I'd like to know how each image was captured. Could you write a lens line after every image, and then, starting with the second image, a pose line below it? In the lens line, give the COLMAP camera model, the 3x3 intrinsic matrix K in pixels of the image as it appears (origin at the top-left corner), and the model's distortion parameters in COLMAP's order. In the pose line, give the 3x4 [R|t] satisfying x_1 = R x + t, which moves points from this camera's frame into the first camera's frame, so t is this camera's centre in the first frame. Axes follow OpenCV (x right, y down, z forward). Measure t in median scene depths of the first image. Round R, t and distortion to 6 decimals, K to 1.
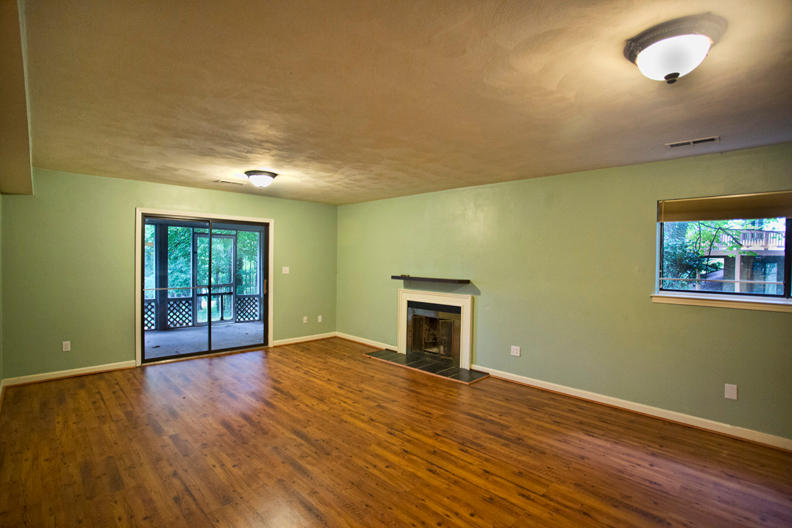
lens RADIAL K [[381.3, 0, 394.4], [0, 381.3, 261.5], [0, 0, 1]] dist [-0.059396, 0.020785]
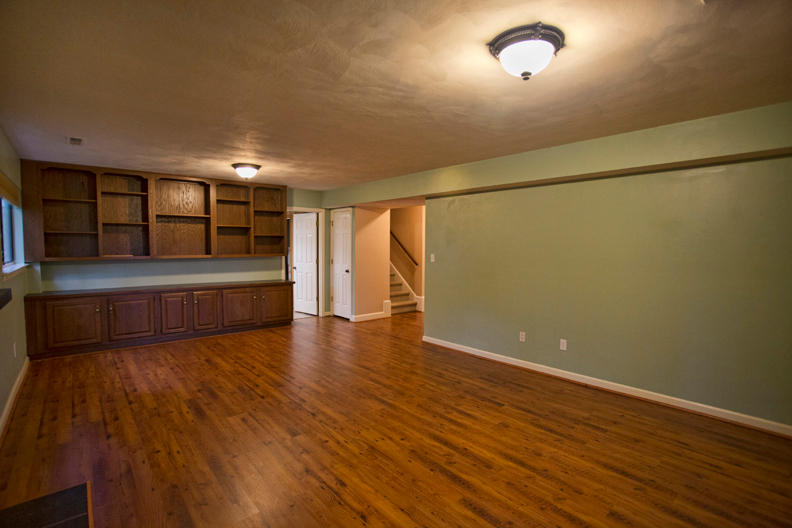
lens RADIAL K [[381.3, 0, 397.1], [0, 381.3, 270.5], [0, 0, 1]] dist [-0.059396, 0.020785]
pose [[-0.998147, -0.024556, 0.055673, -0.307880], [-0.020512, 0.997187, 0.072094, -0.000276], [-0.057287, 0.070818, -0.995843, 1.898424]]
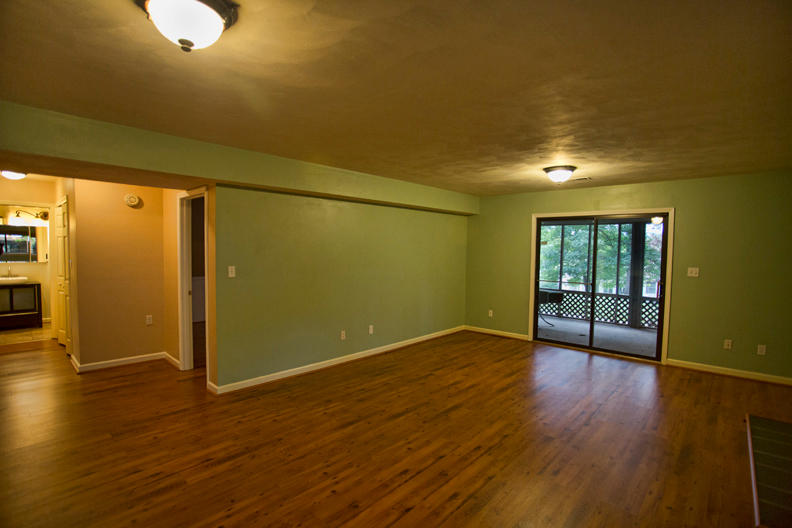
lens RADIAL K [[381.3, 0, 397.3], [0, 381.3, 264.4], [0, 0, 1]] dist [-0.059396, 0.020785]
pose [[0.054137, 0.023890, -0.998248, 0.798116], [-0.016633, 0.999597, 0.023021, 0.004234], [0.998395, 0.015358, 0.054513, 0.702281]]
